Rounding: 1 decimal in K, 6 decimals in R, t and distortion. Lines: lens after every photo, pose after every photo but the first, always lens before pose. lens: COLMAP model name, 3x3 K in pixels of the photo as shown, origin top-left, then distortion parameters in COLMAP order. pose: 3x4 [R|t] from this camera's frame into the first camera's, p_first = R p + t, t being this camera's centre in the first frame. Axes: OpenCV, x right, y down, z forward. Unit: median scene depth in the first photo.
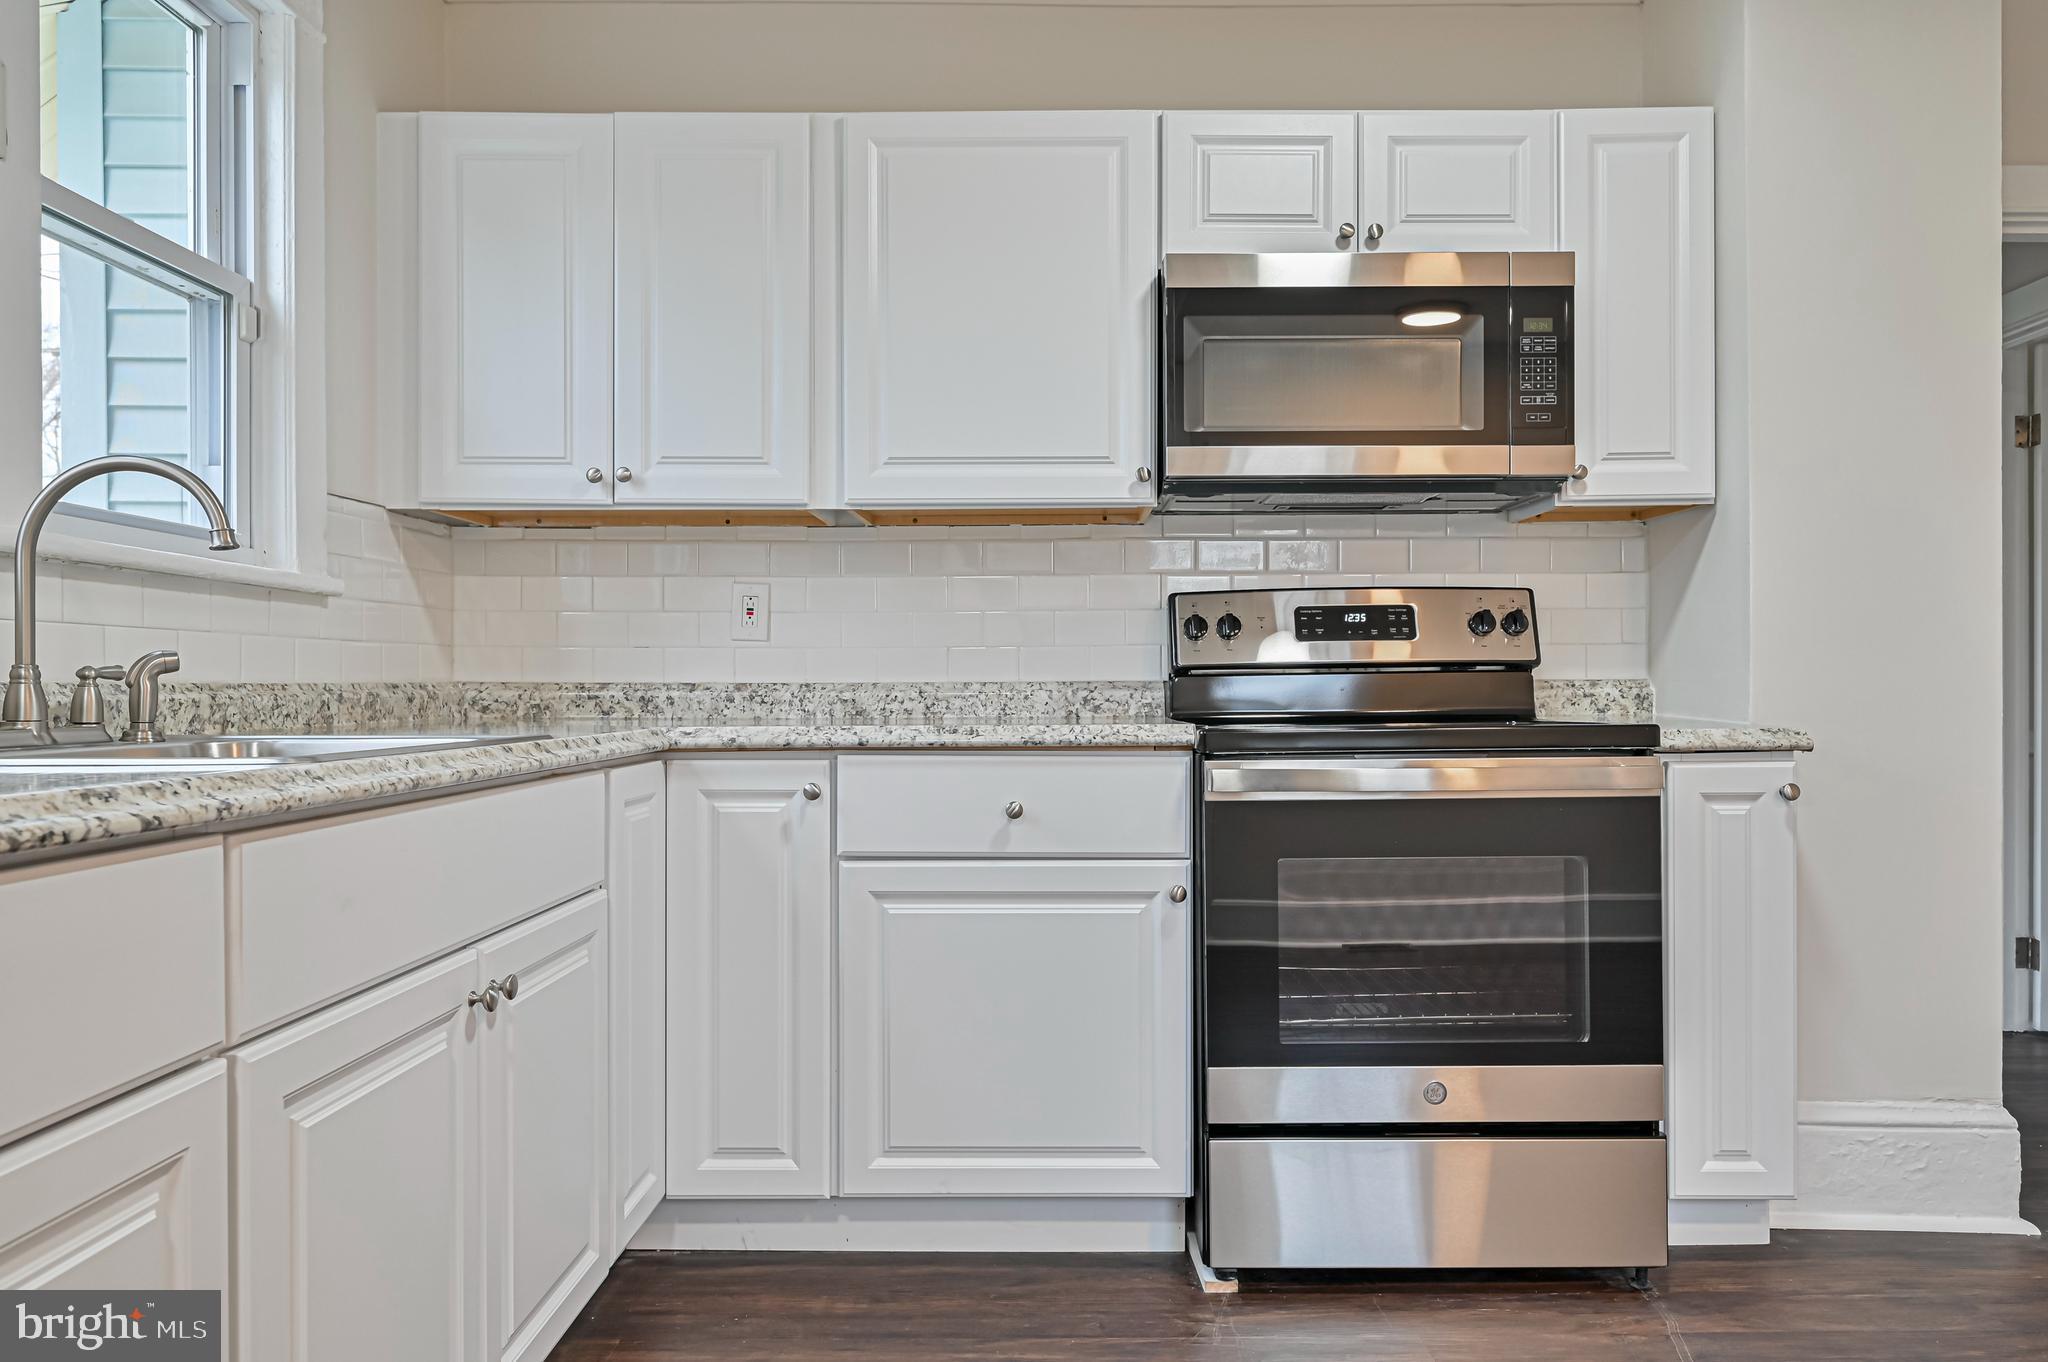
lens RADIAL K [[1337.1, 0, 1048.1], [0, 1337.1, 694.8], [0, 0, 1]] dist [-0.004122, -0.000788]
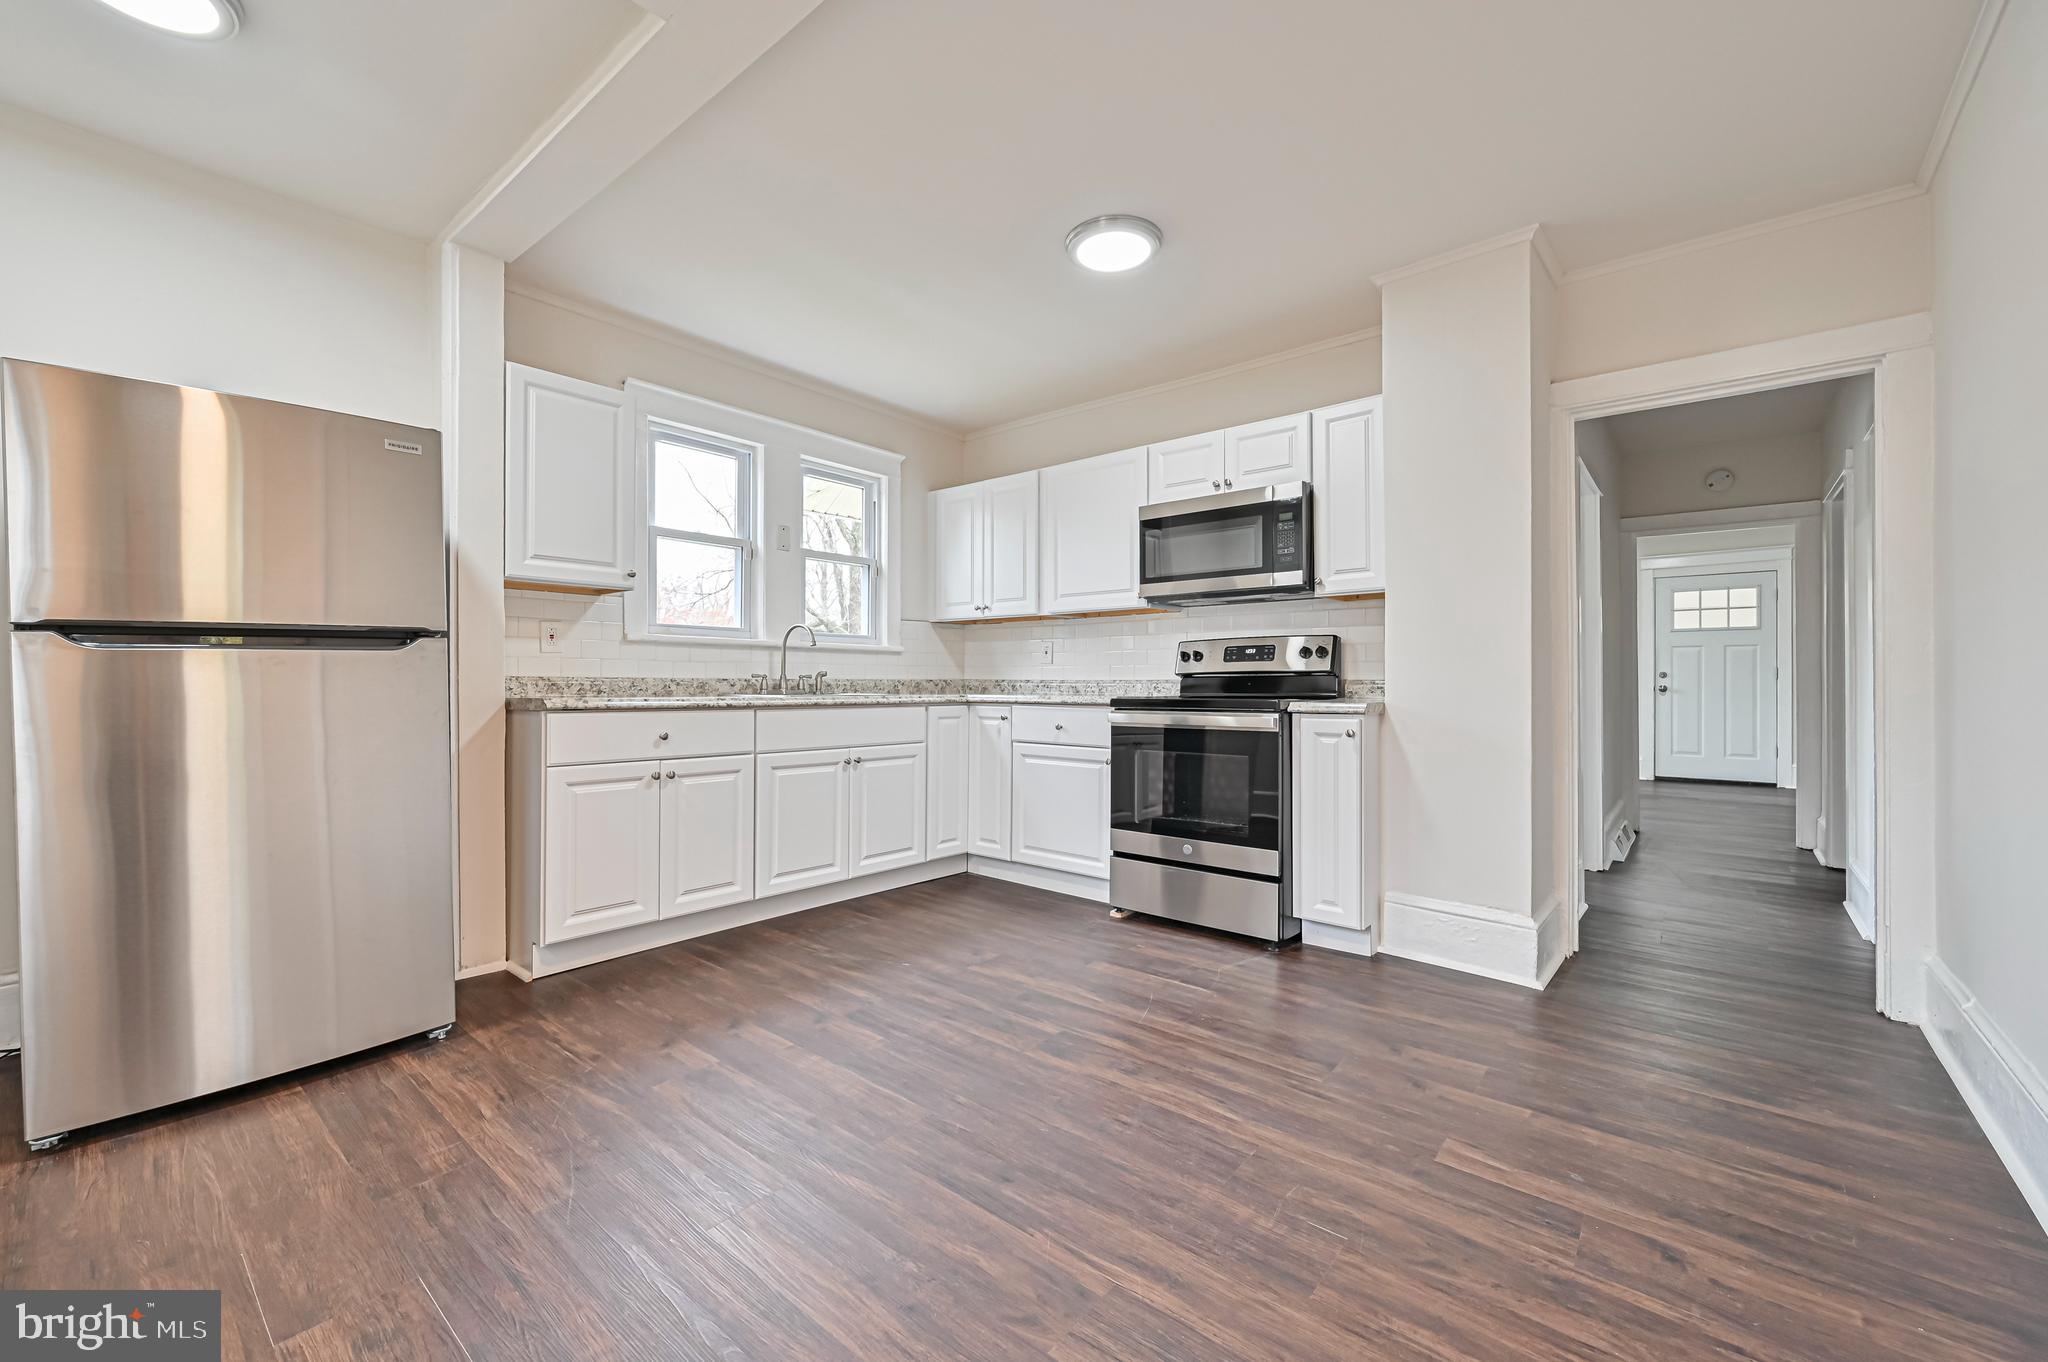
lens RADIAL K [[807.5, 0, 1023.6], [0, 807.5, 688.5], [0, 0, 1]] dist [-0.000121, 0.000246]
pose [[0.764756, 0.011206, -0.644222, 0.857207], [-0.010136, 0.999934, 0.005361, 0.000107], [0.644240, 0.002430, 0.764820, -0.266830]]
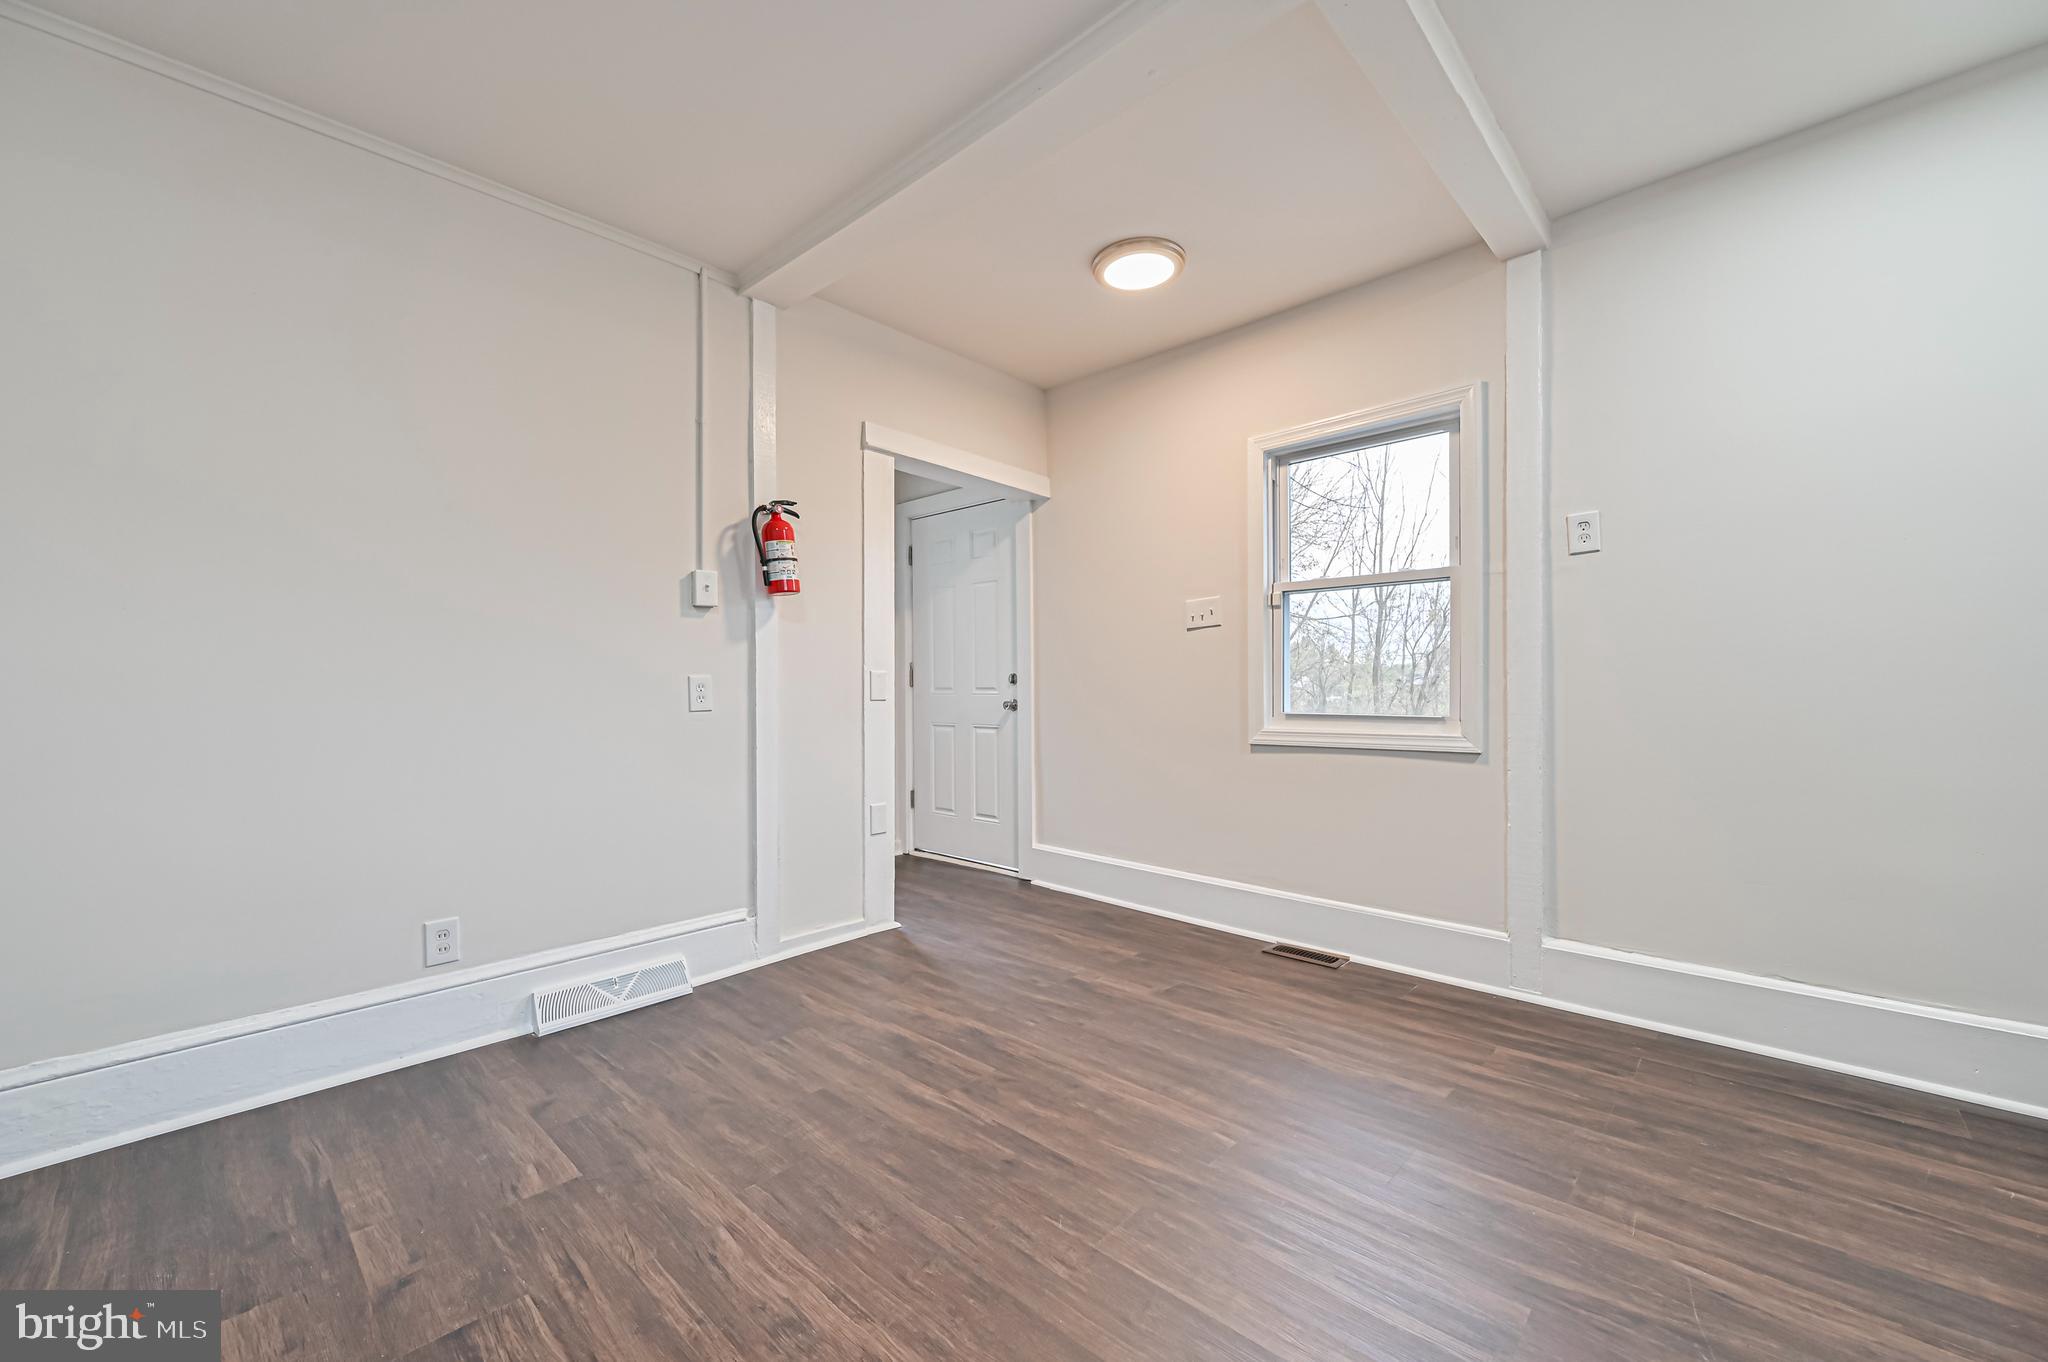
lens RADIAL K [[807.5, 0, 1023.6], [0, 807.5, 688.5], [0, 0, 1]] dist [-0.000121, 0.000246]
pose [[-0.723467, 0.010904, 0.690273, -0.030621], [0.014025, 0.999901, -0.001097, -0.007766], [-0.690216, 0.008888, -0.723548, 0.680356]]
